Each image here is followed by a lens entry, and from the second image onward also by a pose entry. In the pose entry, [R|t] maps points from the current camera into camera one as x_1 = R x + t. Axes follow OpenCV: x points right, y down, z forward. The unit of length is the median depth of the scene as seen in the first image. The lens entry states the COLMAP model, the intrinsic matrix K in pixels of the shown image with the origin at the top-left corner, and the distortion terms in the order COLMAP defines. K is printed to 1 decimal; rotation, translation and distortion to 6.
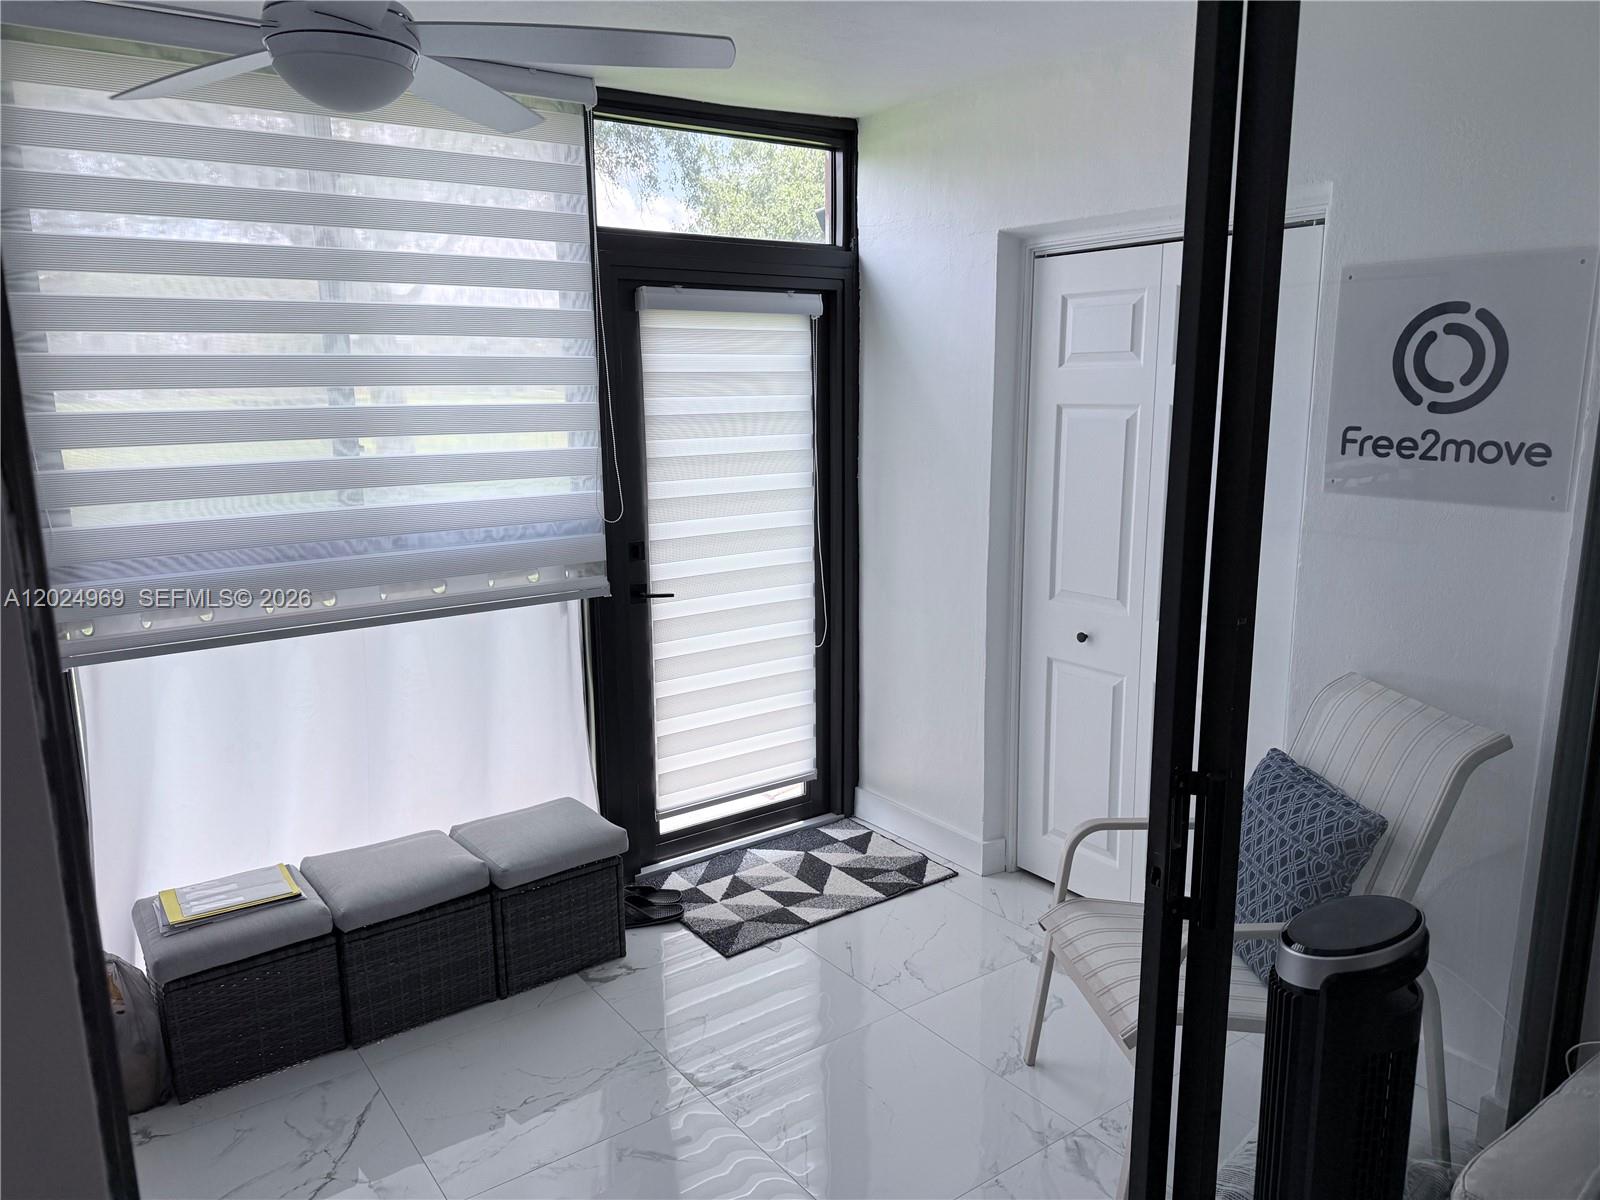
lens RADIAL K [[1131.4, 0, 794.8], [0, 1131.4, 605.0], [0, 0, 1]] dist [0.037842, -0.061158]
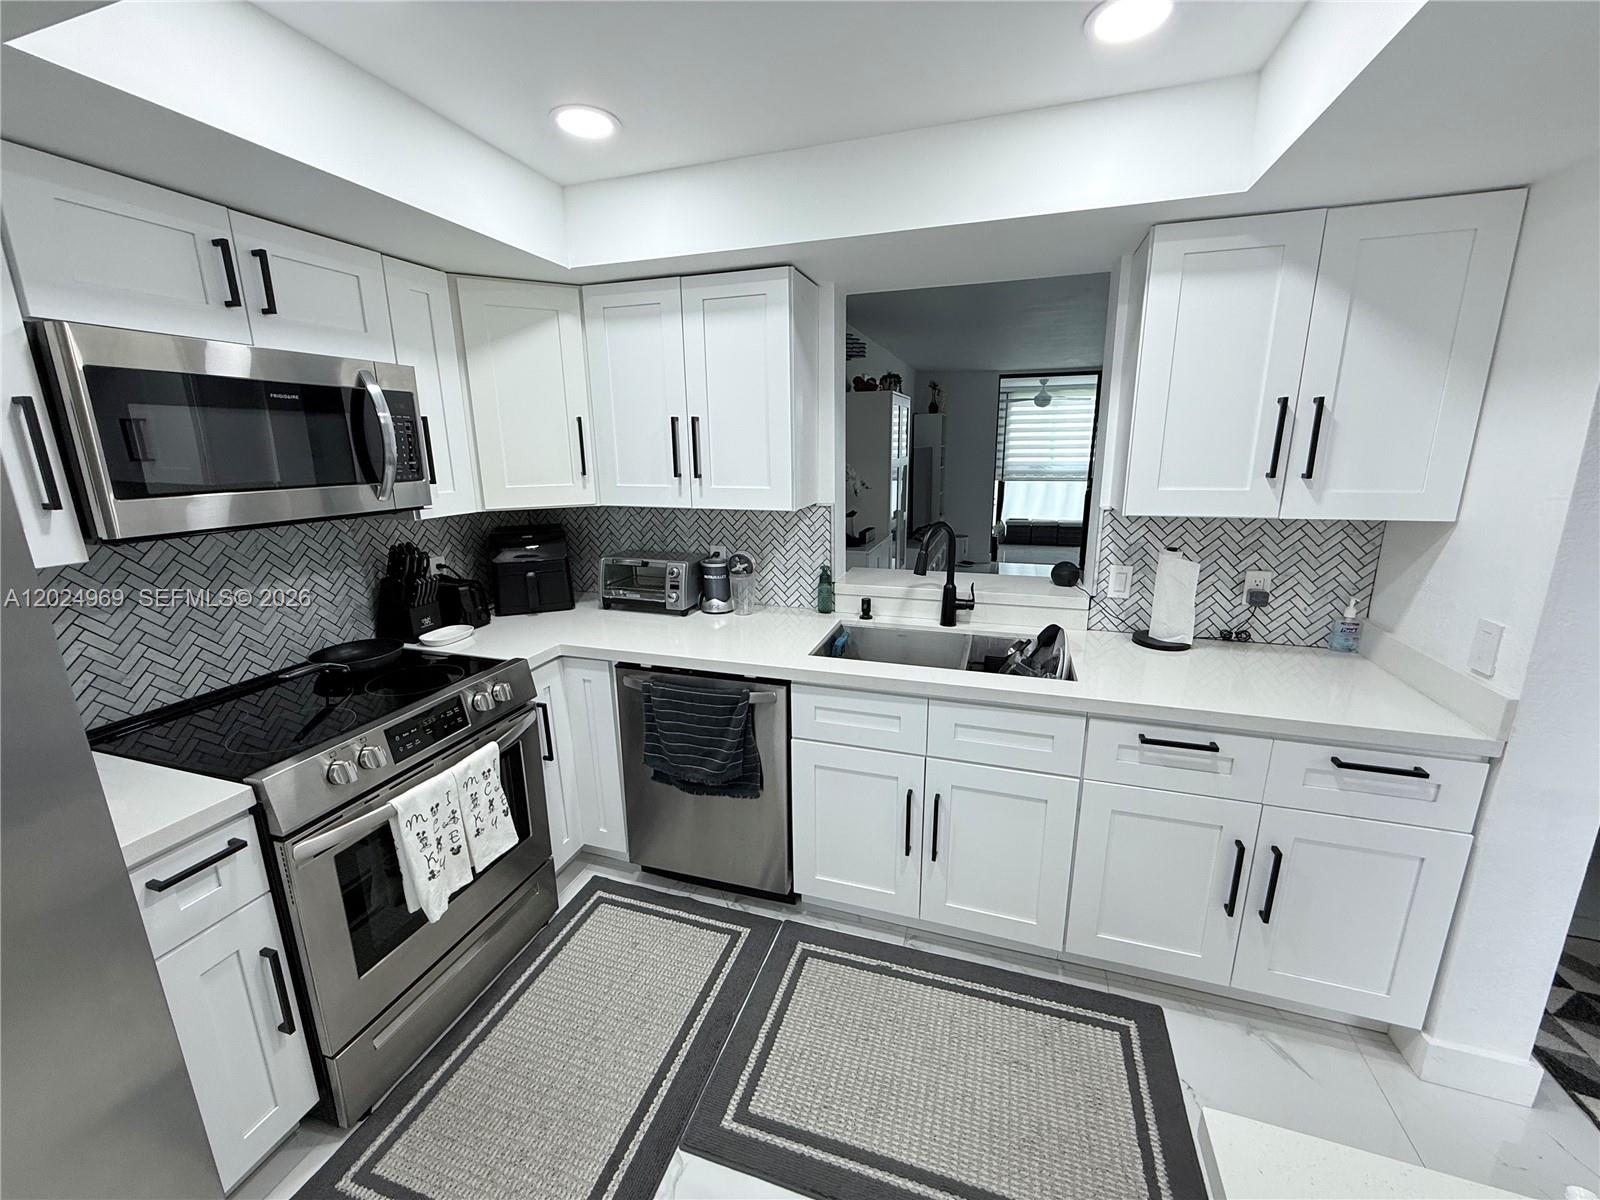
lens RADIAL K [[638.4, 0, 793.3], [0, 638.4, 591.9], [0, 0, 1]] dist [-0.001806, -0.000118]
pose [[0.589915, 0.184426, -0.786121, 1.395157], [-0.151272, 0.981572, 0.116763, 0.356311], [0.793169, 0.050037, 0.606943, -1.831175]]
